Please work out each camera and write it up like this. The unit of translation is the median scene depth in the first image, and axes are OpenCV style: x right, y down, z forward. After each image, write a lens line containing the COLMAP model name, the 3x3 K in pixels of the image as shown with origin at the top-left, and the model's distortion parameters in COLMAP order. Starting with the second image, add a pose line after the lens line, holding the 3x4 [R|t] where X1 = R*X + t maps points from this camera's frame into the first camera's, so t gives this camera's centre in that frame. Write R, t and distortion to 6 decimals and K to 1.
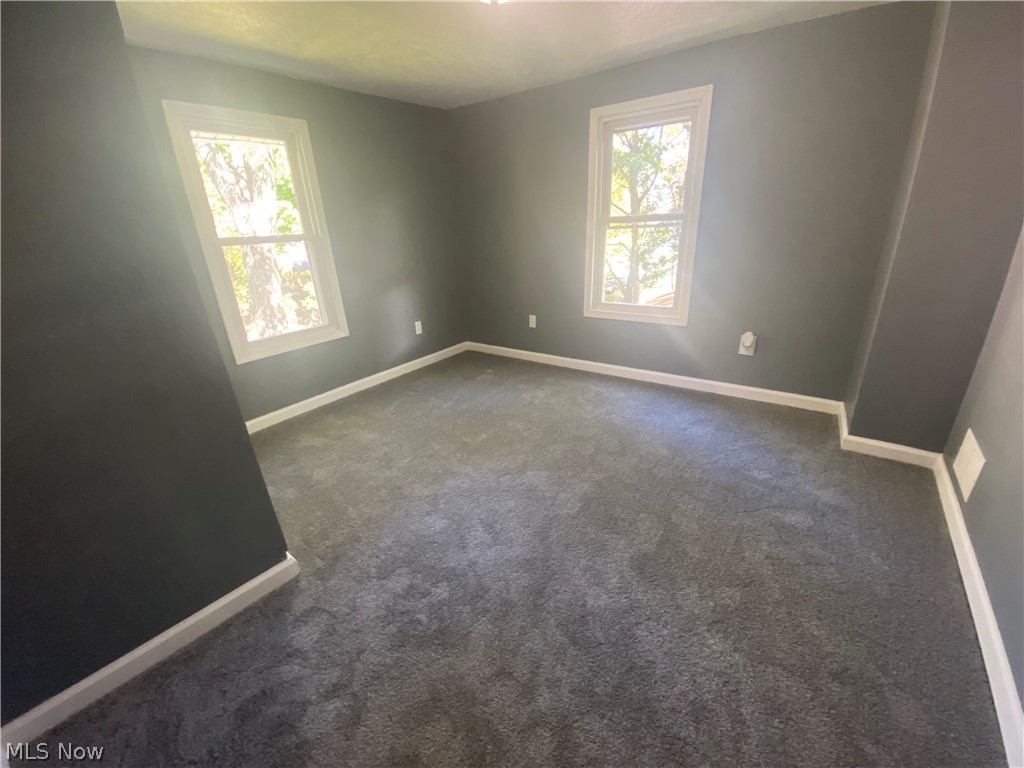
lens RADIAL K [[410.0, 0, 512.0], [0, 410.0, 384.0], [0, 0, 1]] dist [0.008126, -0.014035]
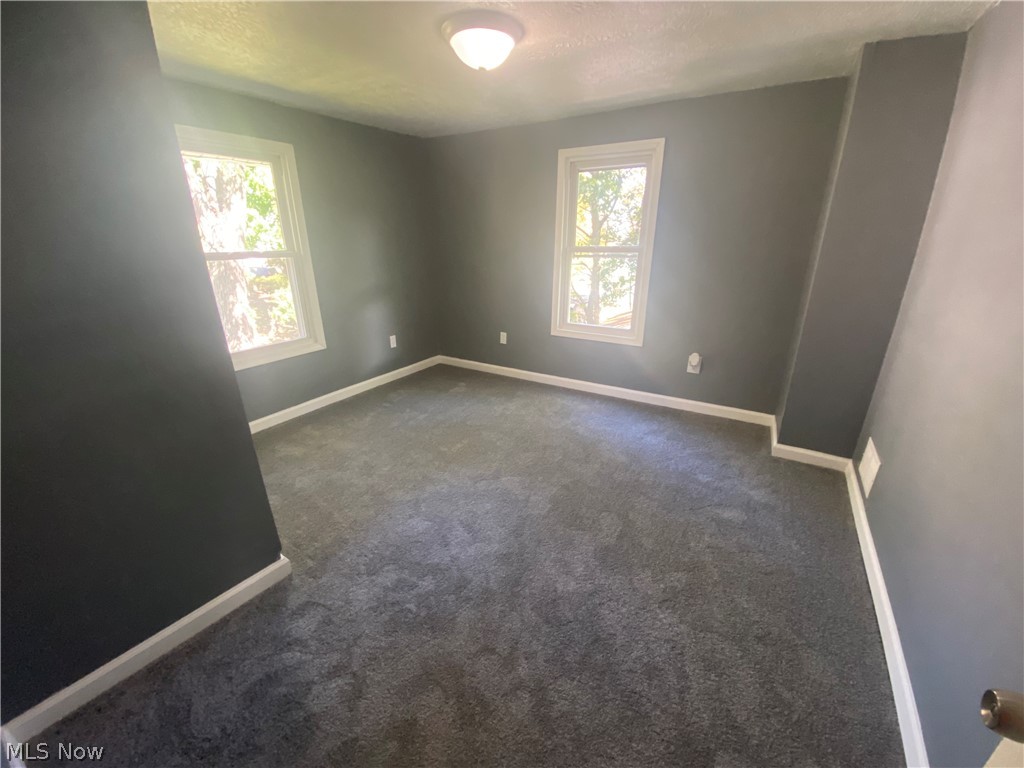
lens RADIAL K [[410.0, 0, 512.0], [0, 410.0, 384.0], [0, 0, 1]] dist [0.008126, -0.014035]
pose [[0.995803, 0.011781, 0.090764, -0.049121], [-0.008990, 0.999476, -0.031100, -0.001539], [-0.091083, 0.030153, 0.995387, -0.131553]]
